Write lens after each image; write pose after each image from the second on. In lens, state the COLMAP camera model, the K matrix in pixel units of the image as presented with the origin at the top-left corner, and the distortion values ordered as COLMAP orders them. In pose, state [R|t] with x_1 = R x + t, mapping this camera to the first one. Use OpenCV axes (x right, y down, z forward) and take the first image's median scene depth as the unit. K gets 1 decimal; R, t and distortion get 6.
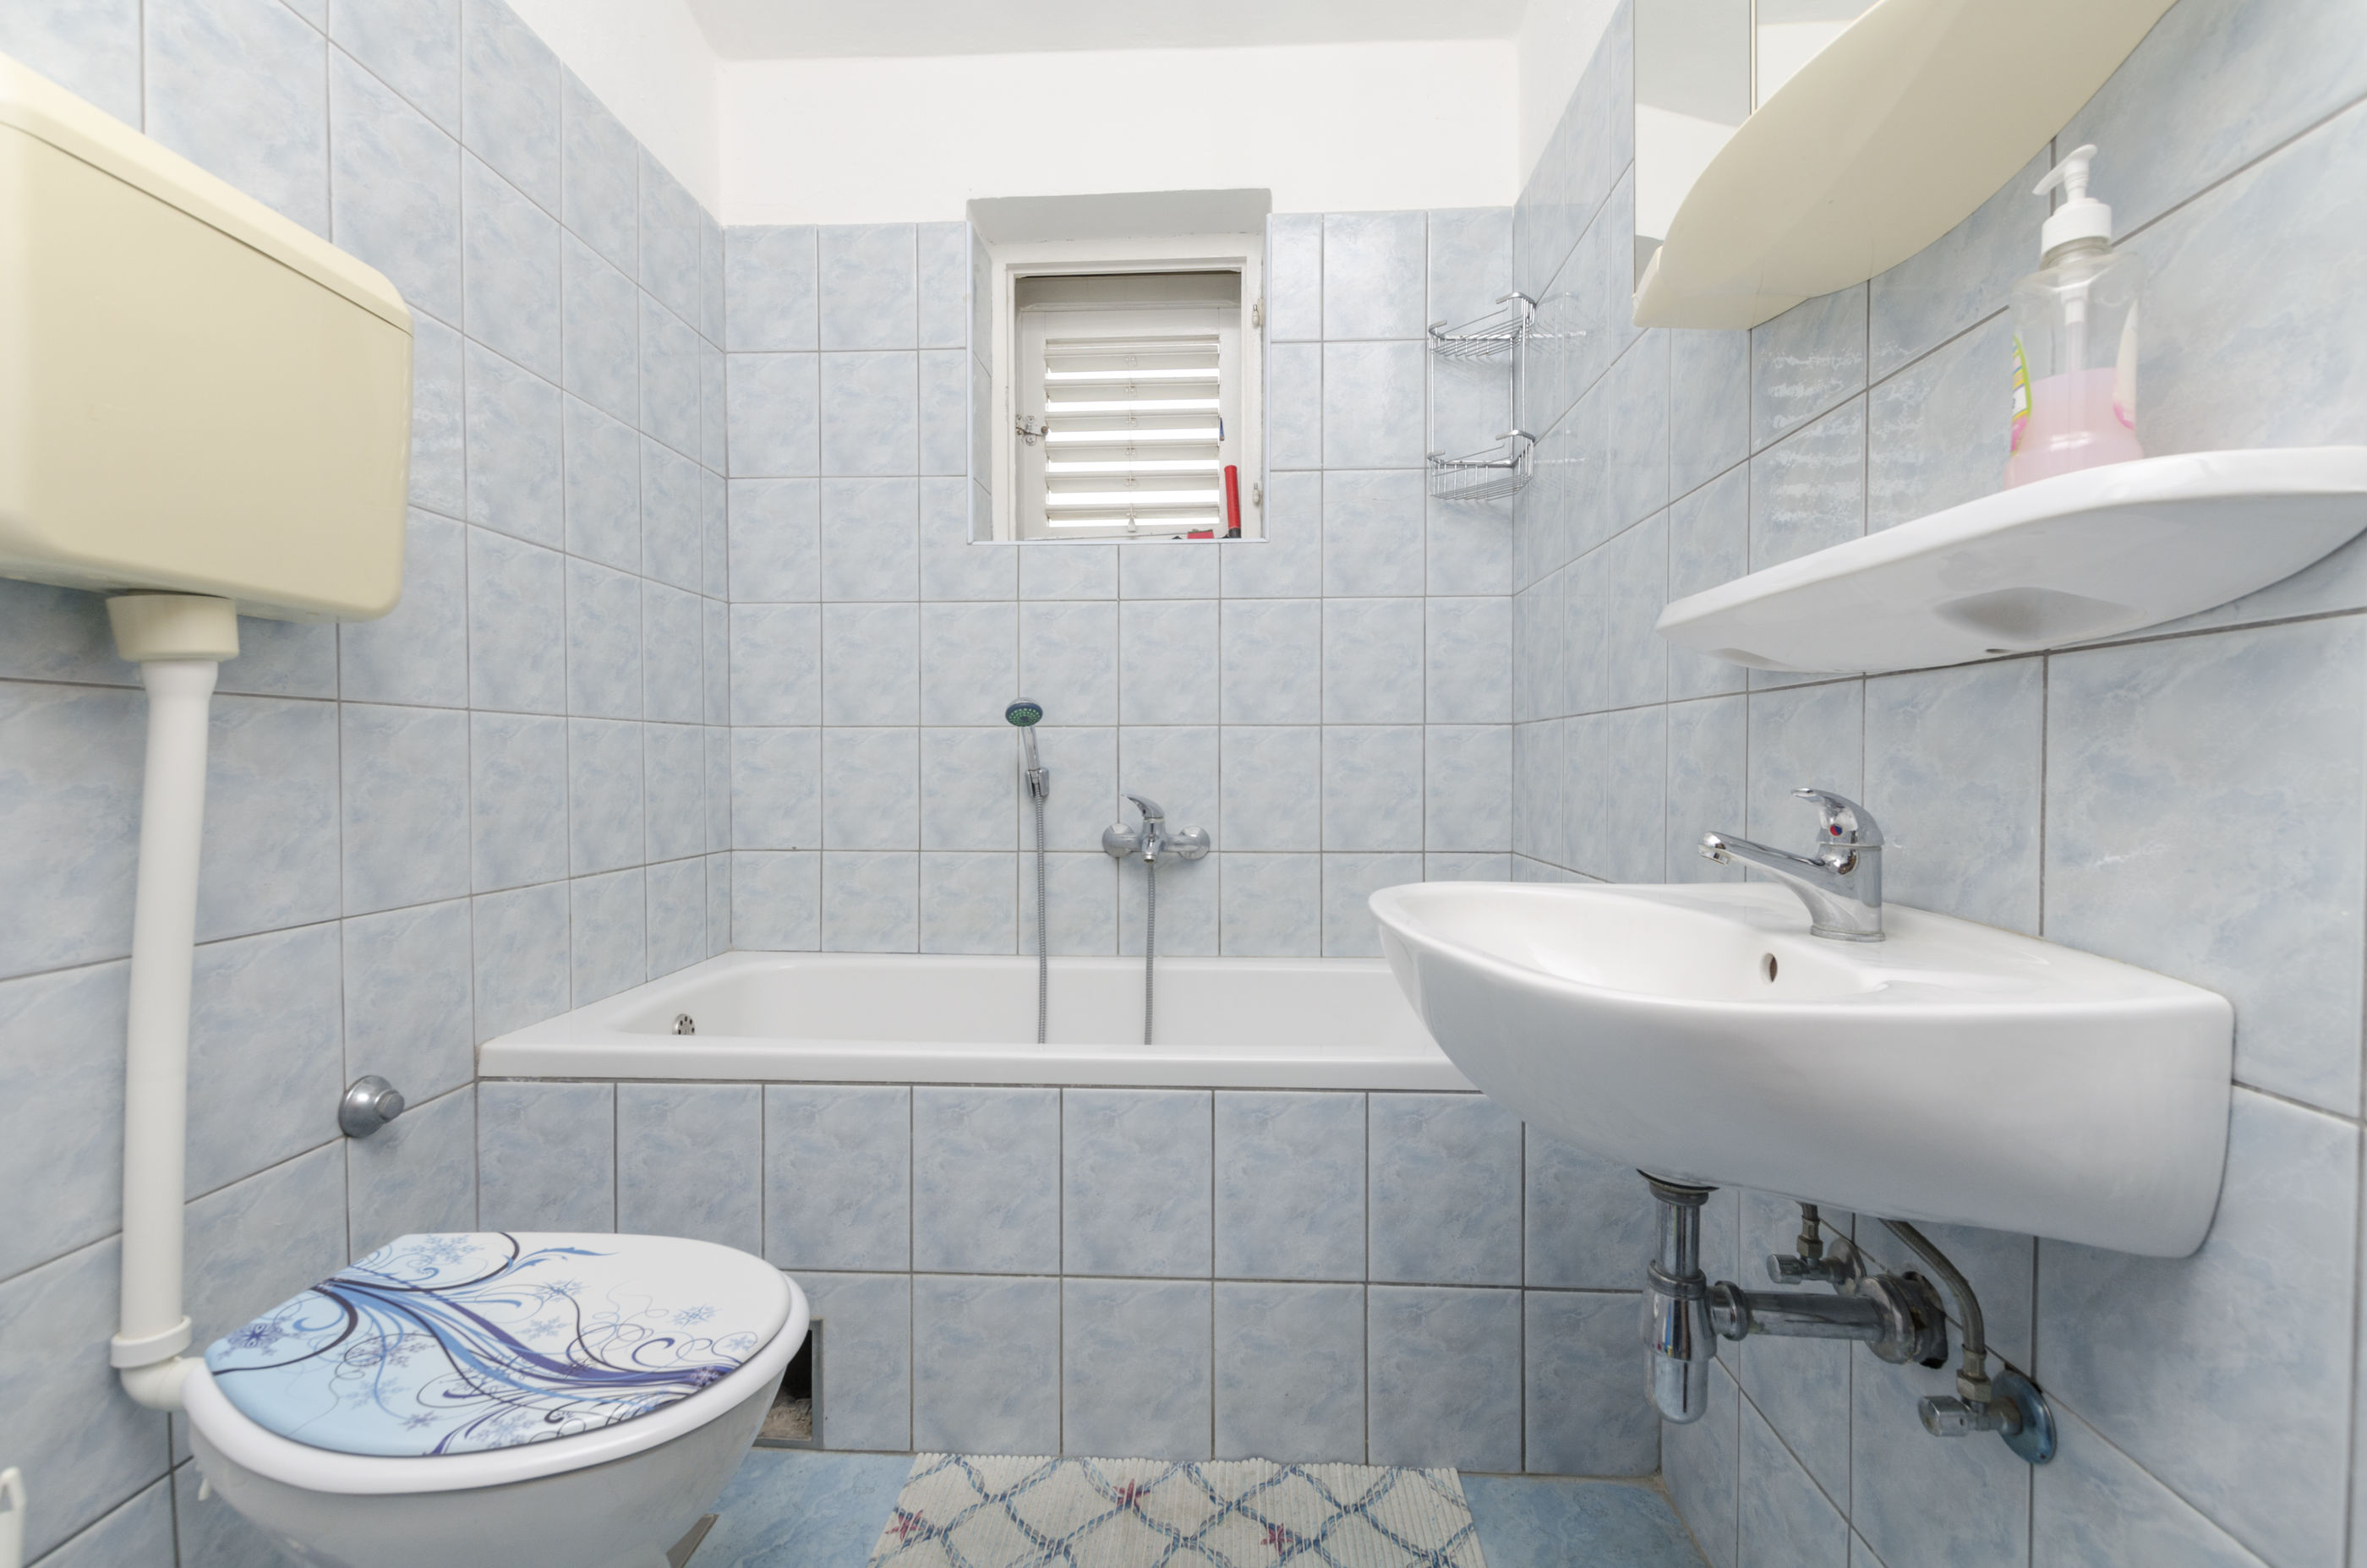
lens RADIAL K [[1017.7, 0, 1166.3], [0, 1017.7, 789.7], [0, 0, 1]] dist [0.011351, -0.004708]
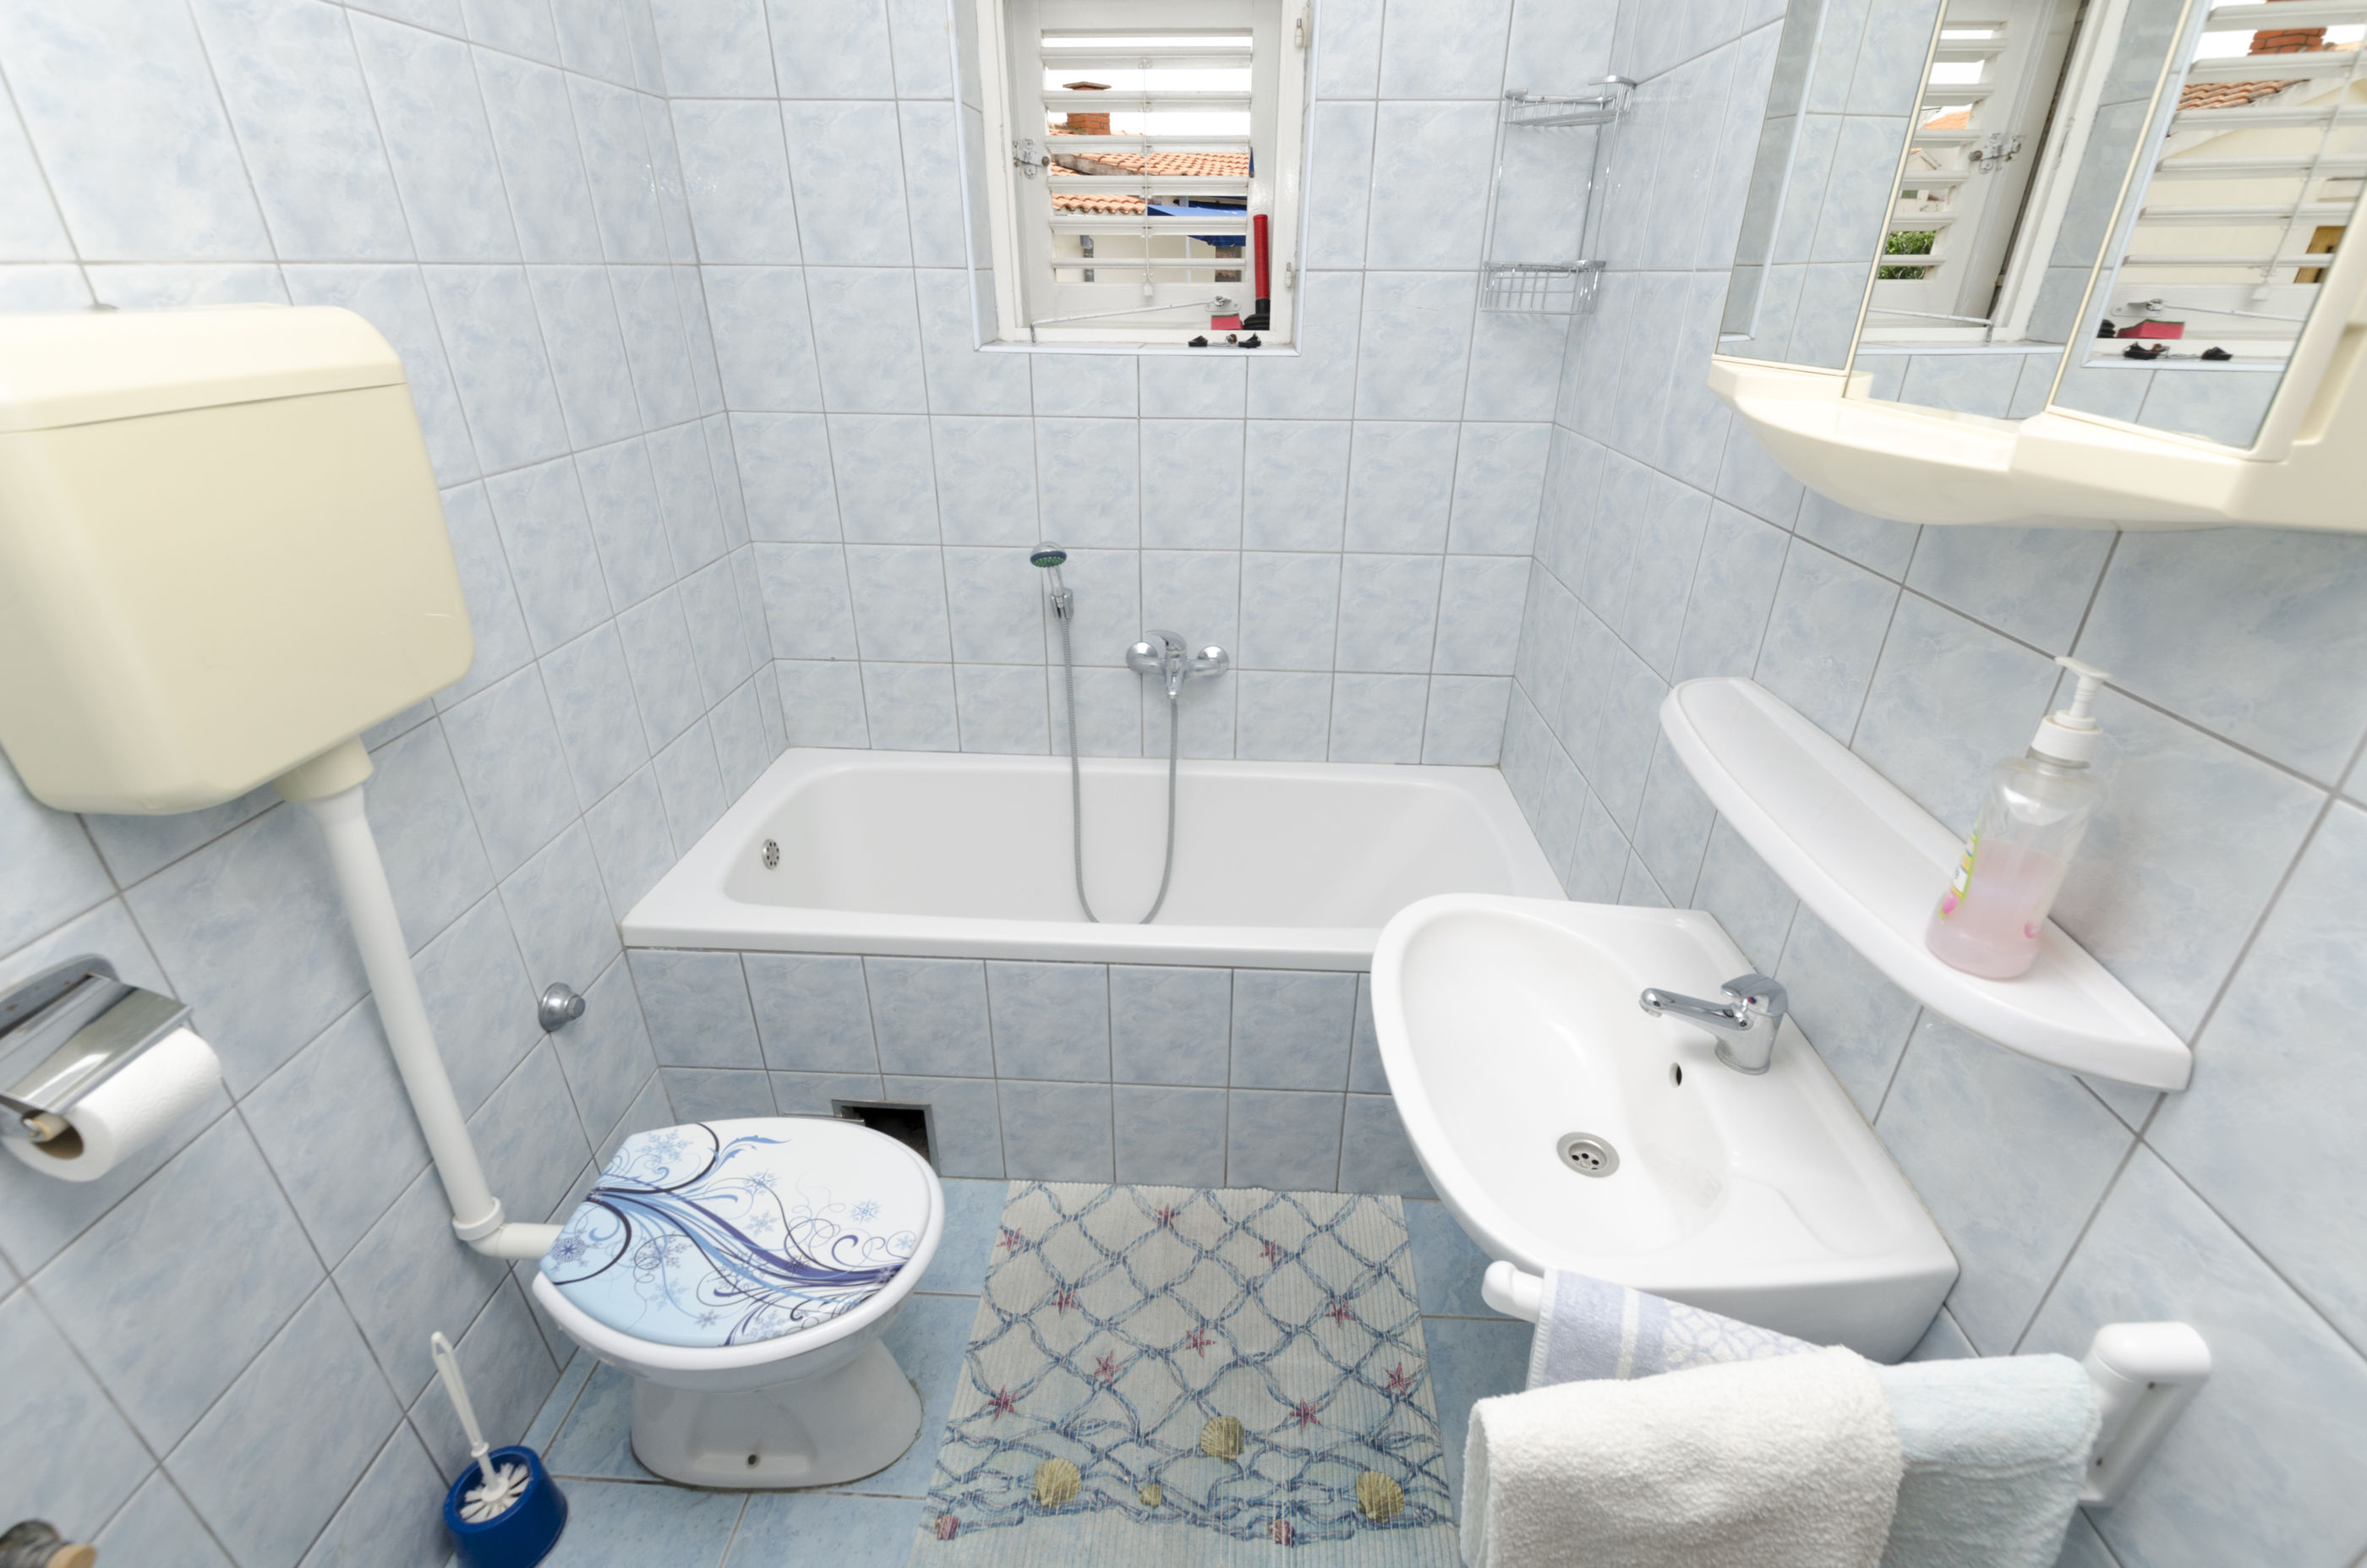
lens RADIAL K [[1017.7, 0, 1162.6], [0, 1017.7, 775.3], [0, 0, 1]] dist [0.011351, -0.004708]
pose [[0.999995, -0.002087, -0.002496, -0.033485], [0.002959, 0.902671, 0.430321, -0.429071], [0.001355, -0.430326, 0.902672, -0.003273]]
